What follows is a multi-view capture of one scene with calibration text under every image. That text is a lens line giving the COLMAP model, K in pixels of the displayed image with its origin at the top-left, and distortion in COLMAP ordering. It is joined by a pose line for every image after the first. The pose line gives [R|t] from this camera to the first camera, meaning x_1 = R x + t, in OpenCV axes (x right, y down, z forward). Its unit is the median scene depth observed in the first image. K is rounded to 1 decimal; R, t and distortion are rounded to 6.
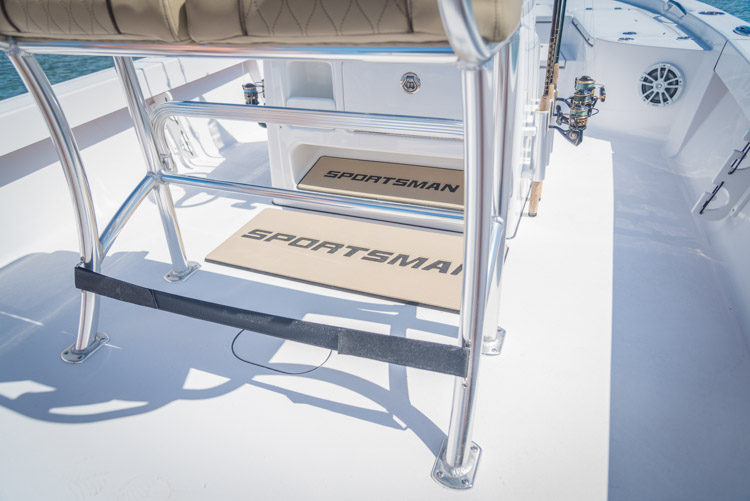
lens RADIAL K [[516.1, 0, 380.2], [0, 516.1, 242.7], [0, 0, 1]] dist [0.016465, -0.009655]
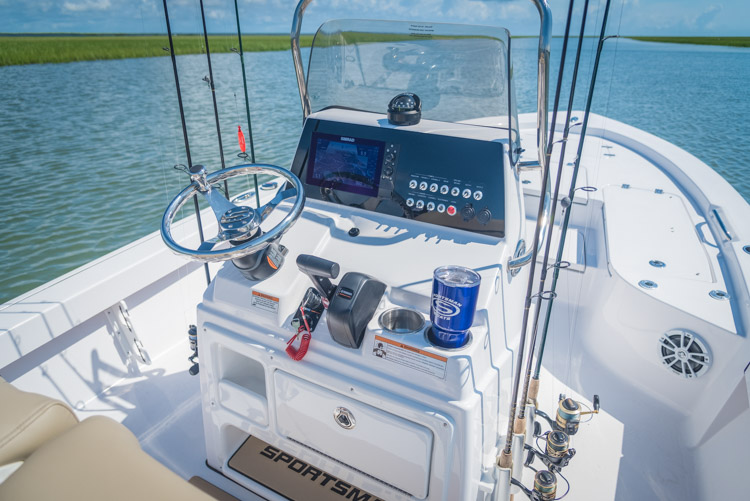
lens RADIAL K [[516.1, 0, 374.6], [0, 516.1, 254.8], [0, 0, 1]] dist [0.016465, -0.009655]
pose [[0.988431, 0.095655, -0.117706, 0.164639], [-0.102315, 0.993398, -0.051889, -0.473187], [0.111965, 0.063331, 0.991692, 0.125548]]
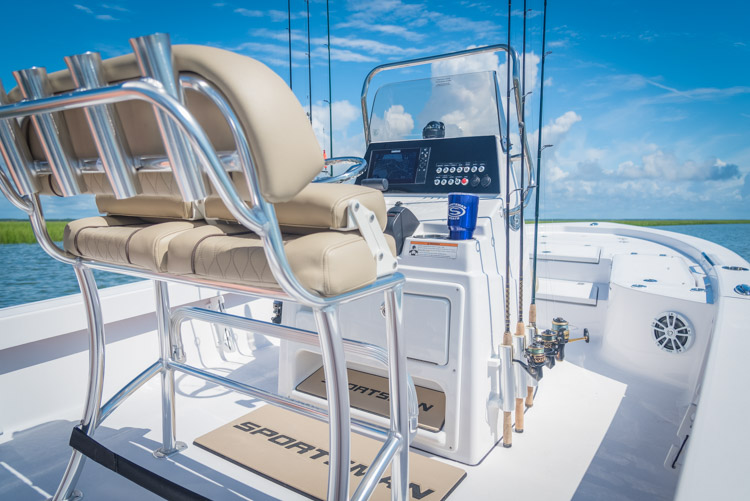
lens RADIAL K [[516.1, 0, 375.0], [0, 516.1, 248.4], [0, 0, 1]] dist [0.016465, -0.009655]
pose [[0.969099, 0.056994, -0.239998, 0.273609], [-0.144436, 0.919820, -0.364787, -0.002076], [0.199965, 0.388179, 0.899628, -0.115240]]
